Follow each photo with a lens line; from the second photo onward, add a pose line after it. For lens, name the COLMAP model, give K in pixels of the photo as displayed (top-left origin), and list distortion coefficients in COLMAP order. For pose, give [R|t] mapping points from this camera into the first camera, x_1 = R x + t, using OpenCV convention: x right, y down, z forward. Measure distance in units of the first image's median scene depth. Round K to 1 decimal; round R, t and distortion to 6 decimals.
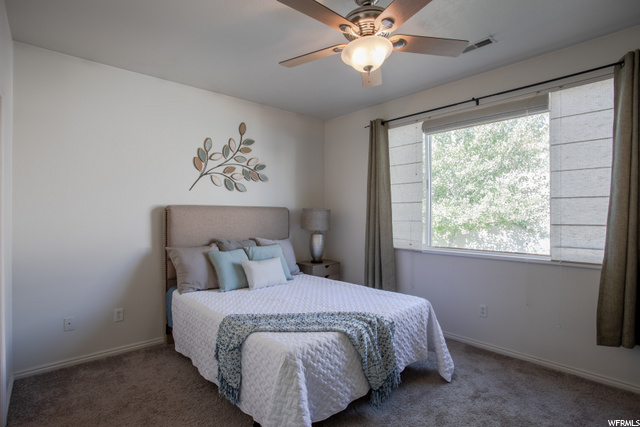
lens RADIAL K [[321.1, 0, 320.0], [0, 321.1, 213.5], [0, 0, 1]] dist [-0.004806, 0.000064]
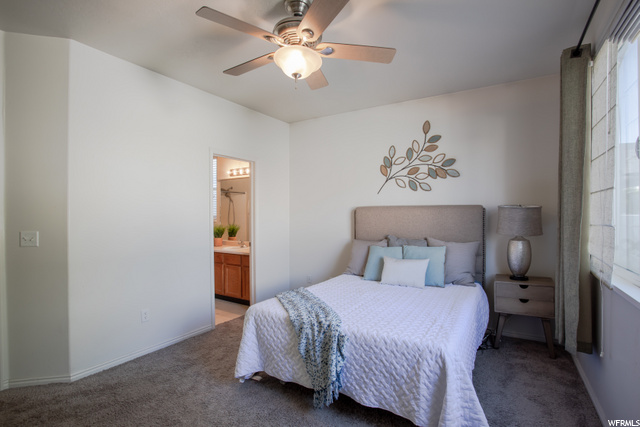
lens RADIAL K [[321.1, 0, 320.0], [0, 321.1, 213.5], [0, 0, 1]] dist [-0.004806, 0.000064]
pose [[0.269018, 0.001501, -0.963134, 0.646273], [0.000394, 0.999999, 0.001669, 0.000791], [0.963135, -0.000829, 0.269017, 0.428238]]
